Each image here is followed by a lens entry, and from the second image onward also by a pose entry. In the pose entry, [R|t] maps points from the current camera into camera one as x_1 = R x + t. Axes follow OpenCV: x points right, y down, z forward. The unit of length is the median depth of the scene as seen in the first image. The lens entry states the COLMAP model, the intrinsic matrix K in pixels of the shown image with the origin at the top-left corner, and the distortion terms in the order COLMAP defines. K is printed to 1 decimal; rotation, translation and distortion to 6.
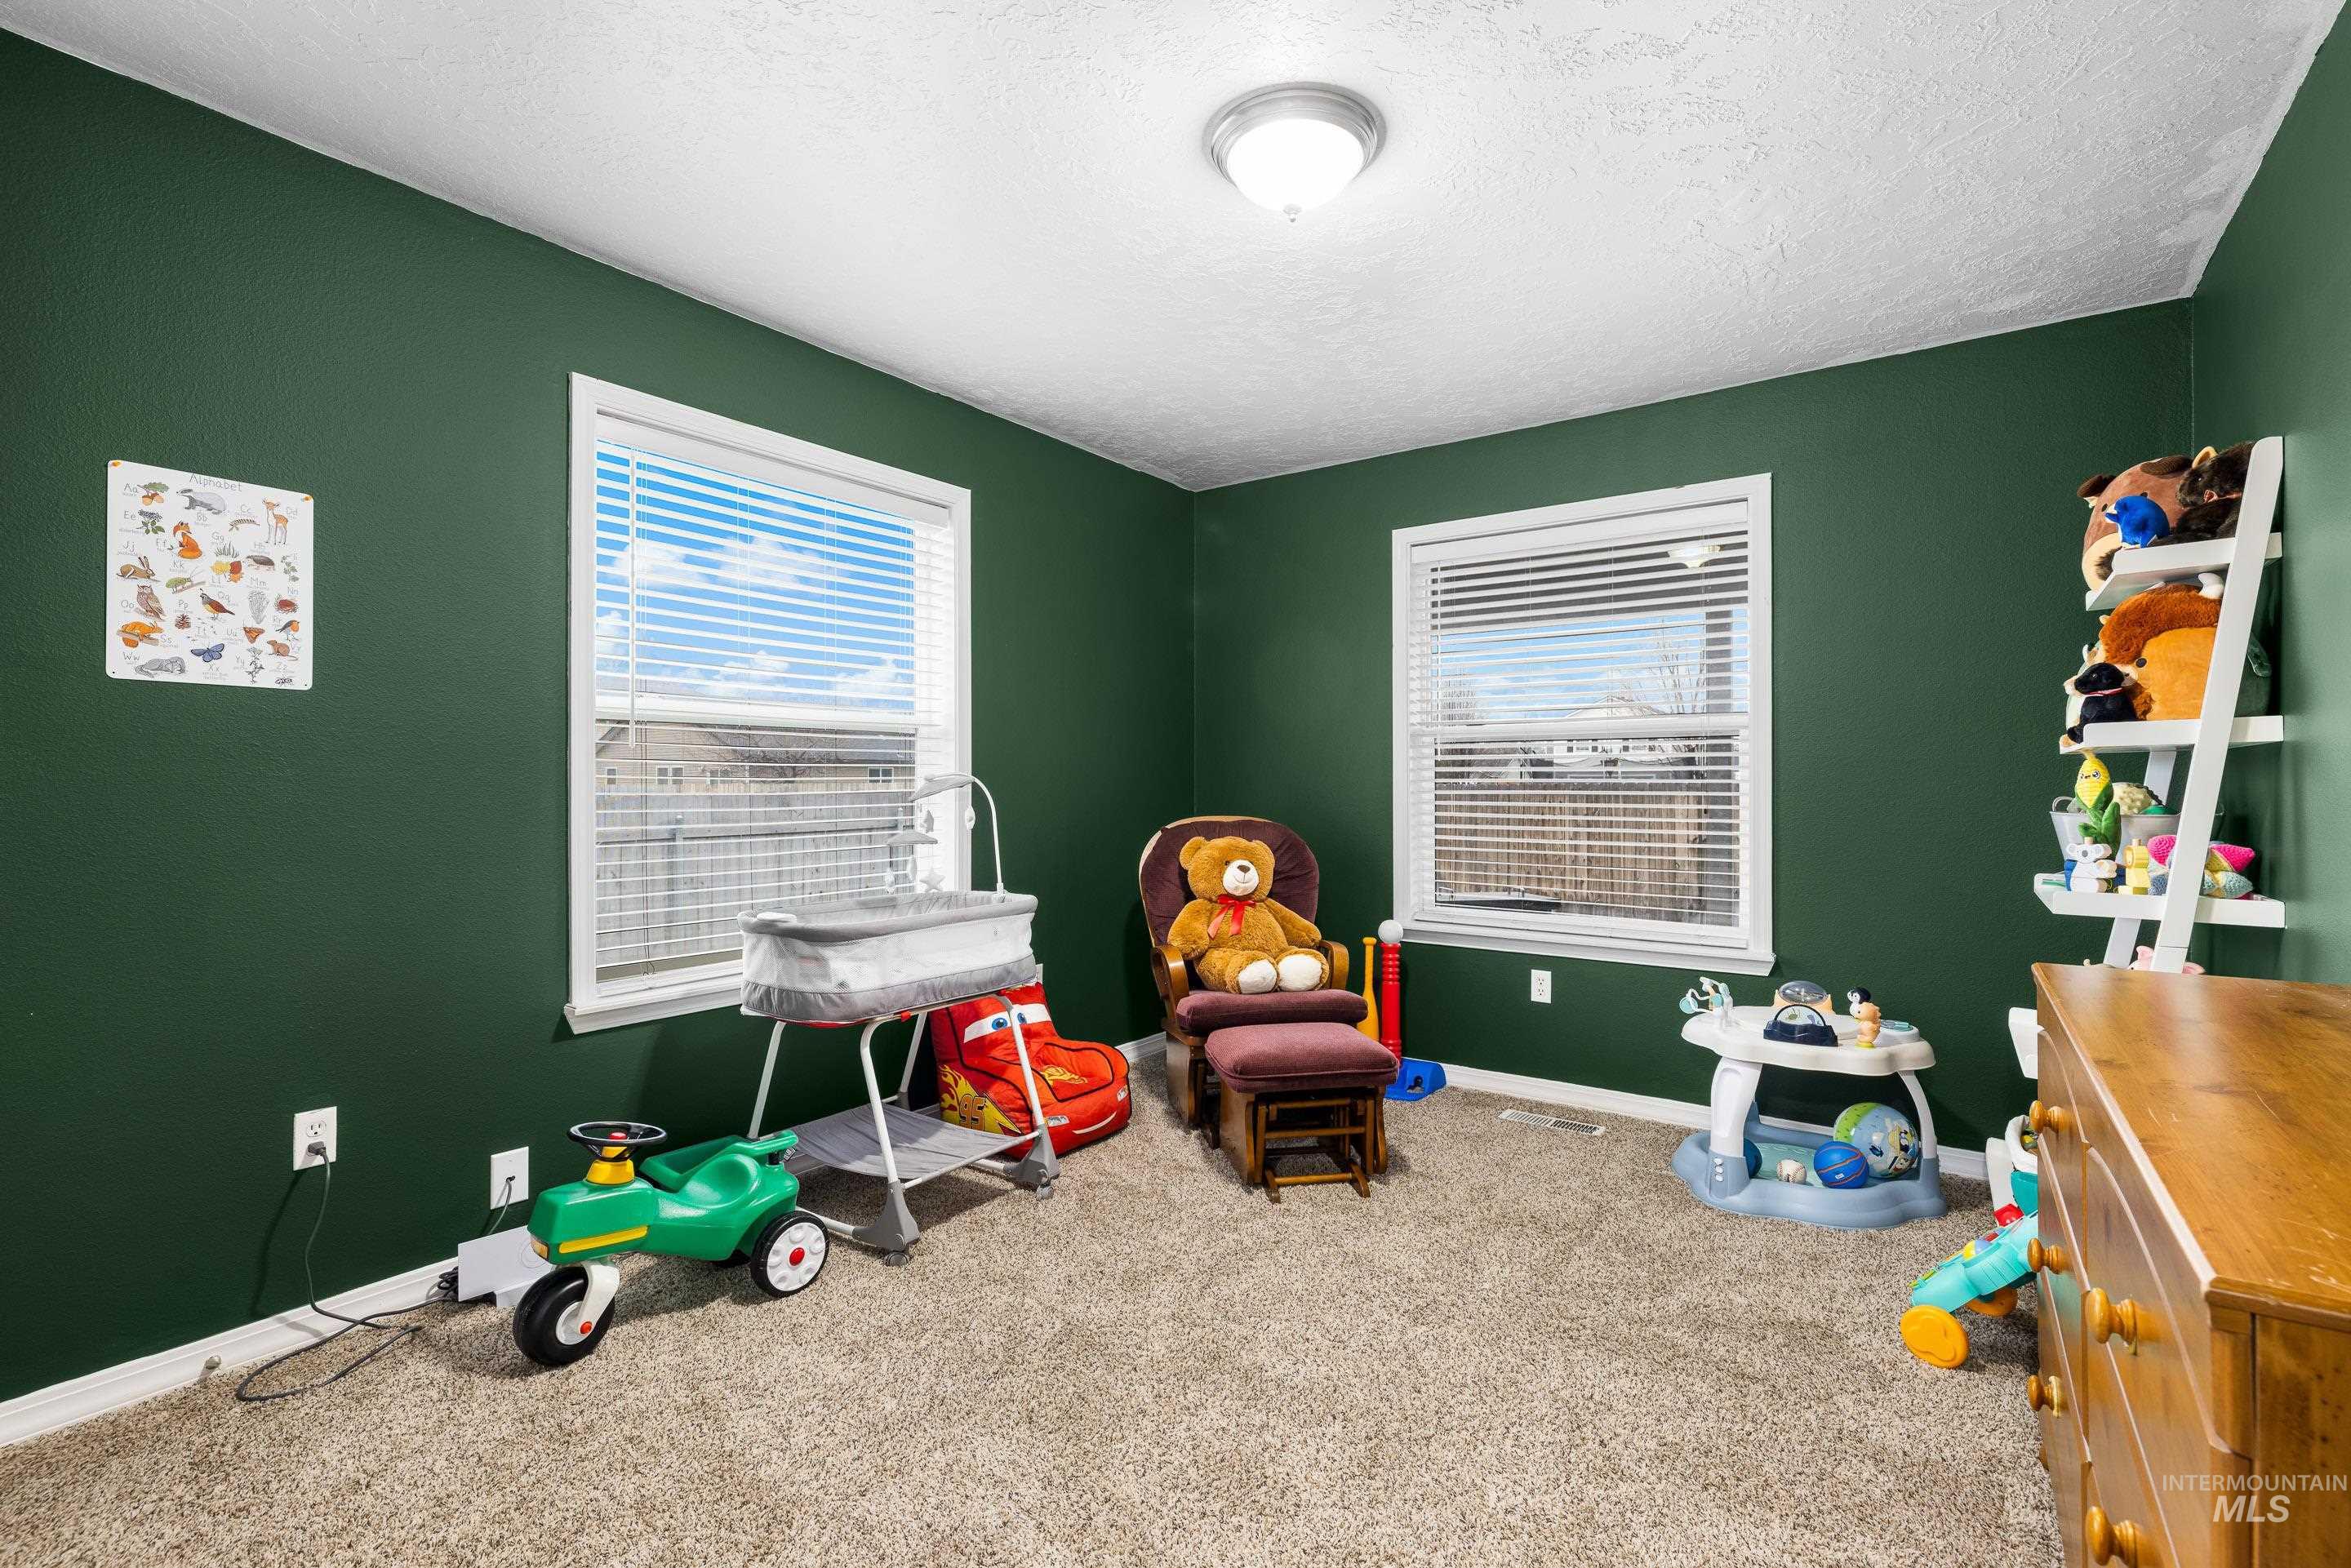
lens RADIAL K [[1016.7, 0, 1164.5], [0, 1016.7, 782.2], [0, 0, 1]] dist [0.000534, 0.000150]
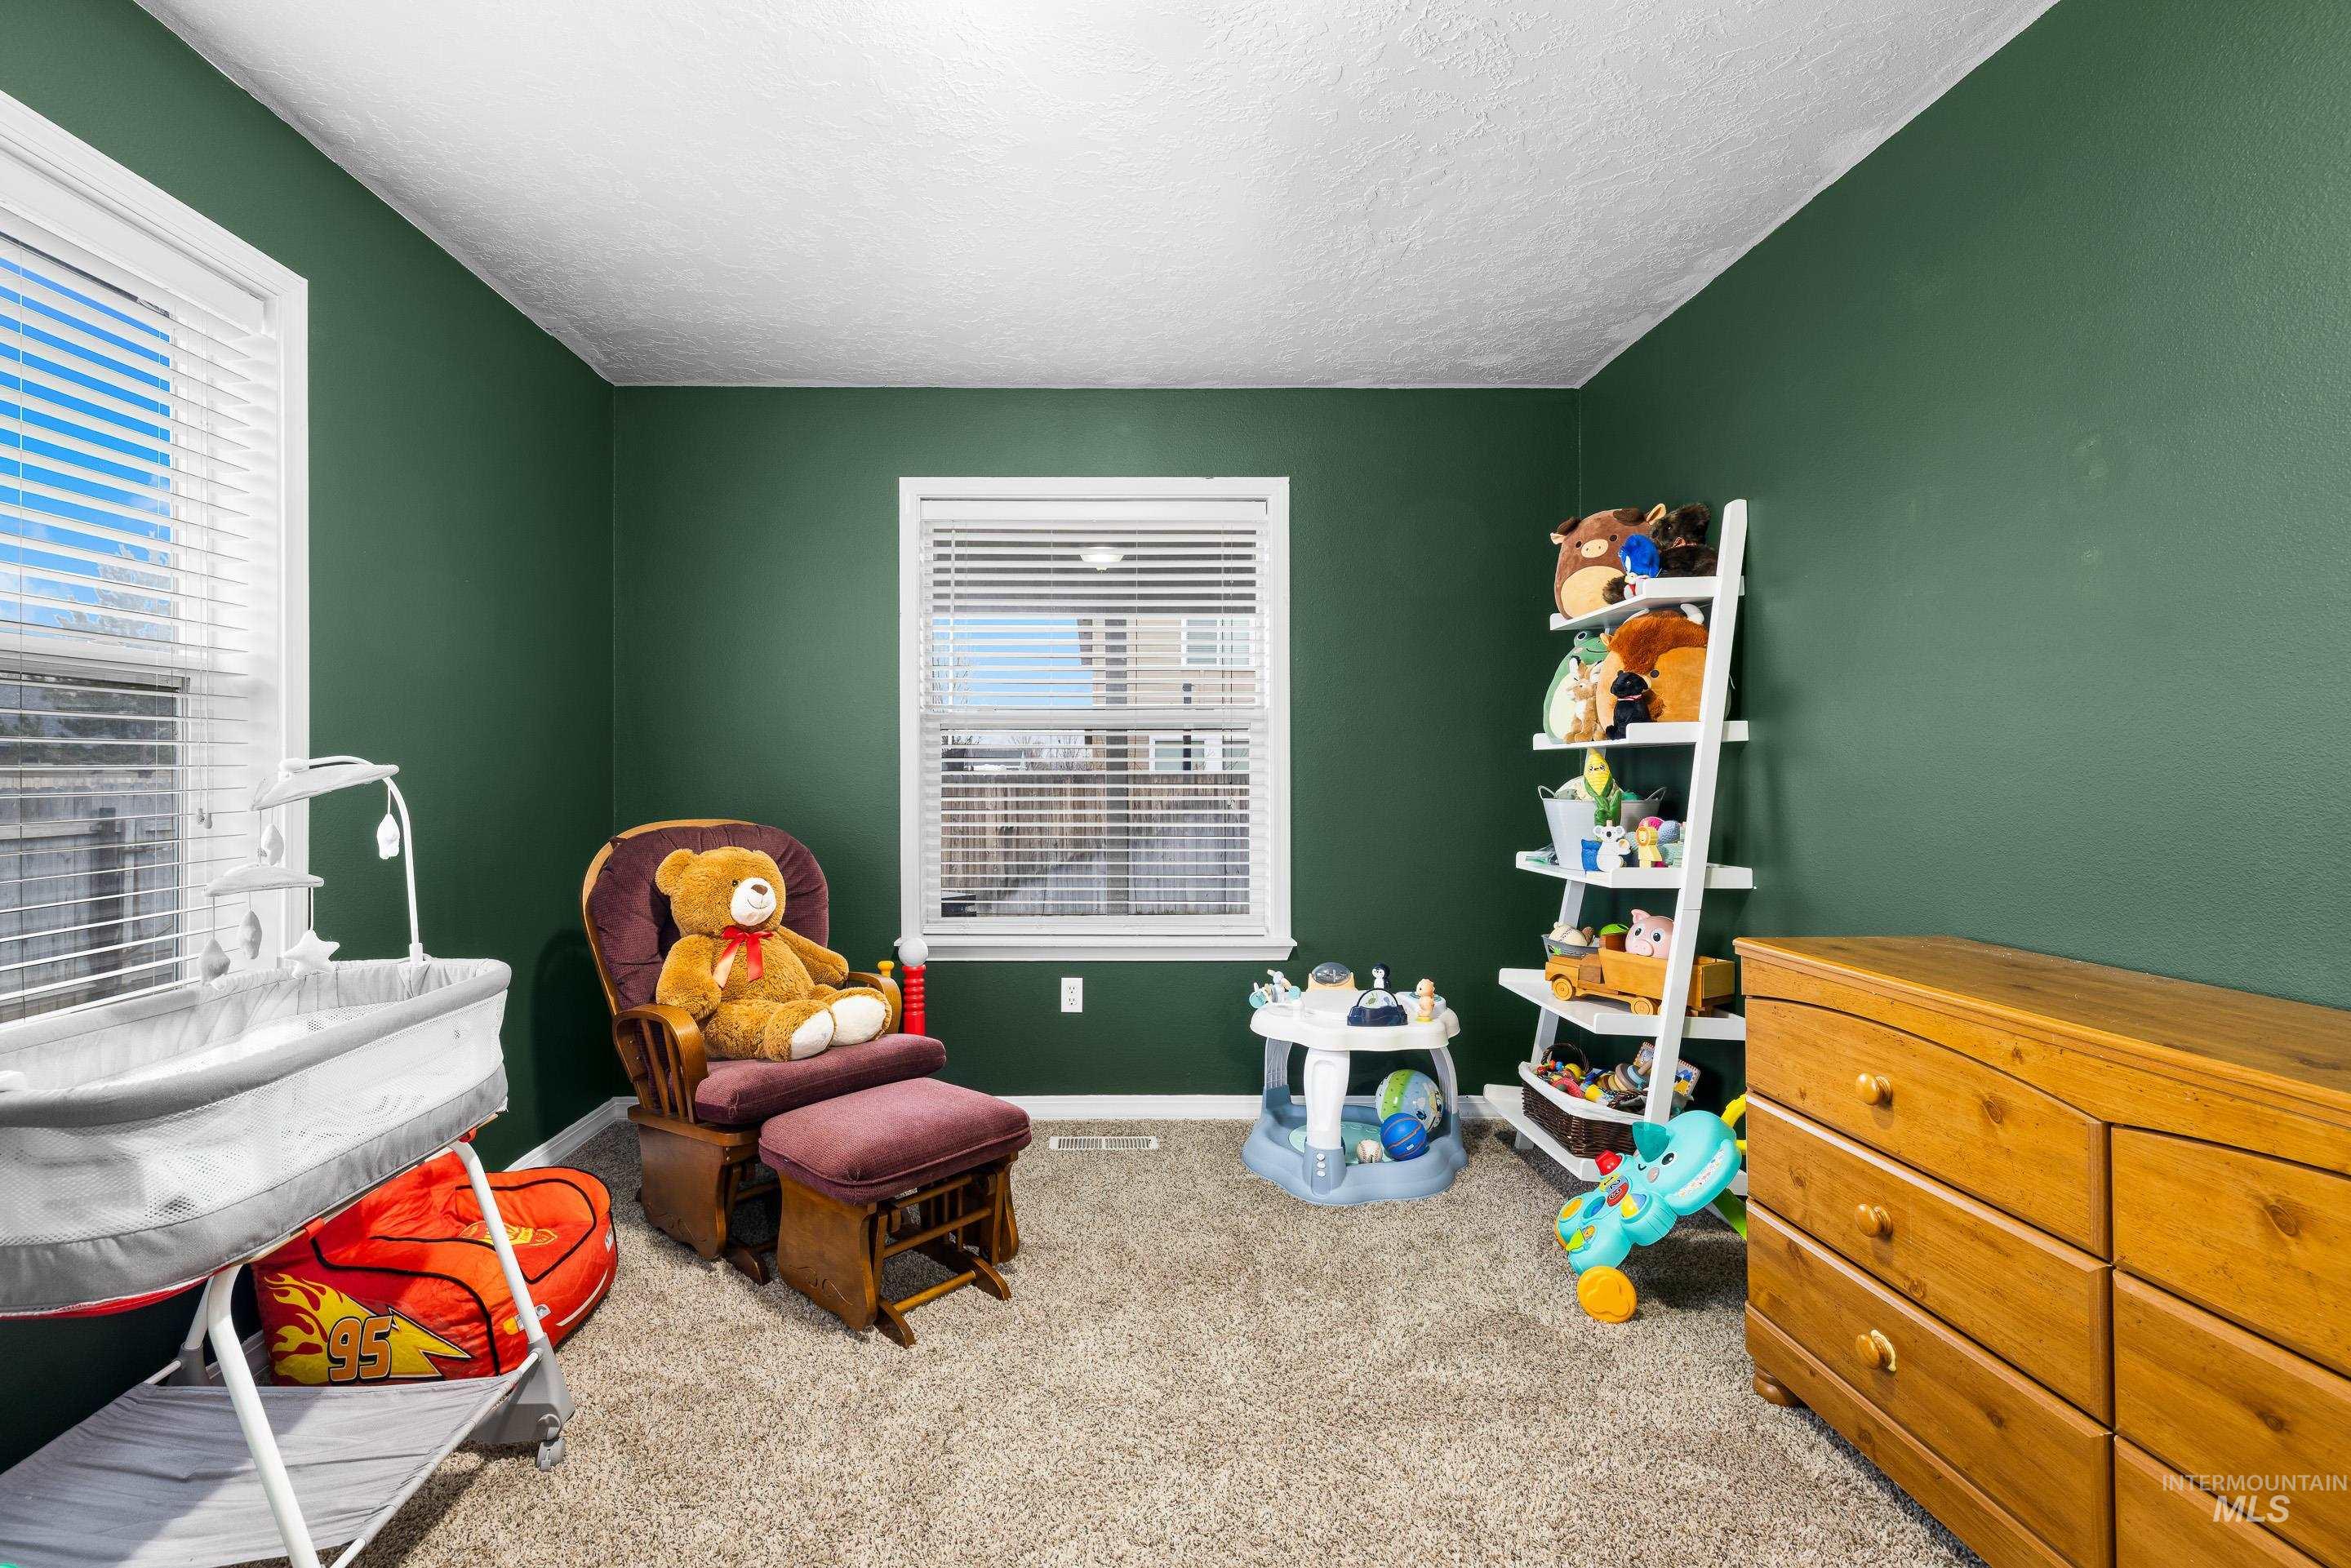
lens RADIAL K [[1025.8, 0, 1092.1], [0, 1025.8, 768.9], [0, 0, 1]] dist [0.003158, 0.000345]
pose [[0.808765, 0.002798, 0.588126, -0.218846], [0.000522, 0.999985, -0.005476, 0.000757], [-0.588132, 0.004736, 0.808751, 0.314508]]
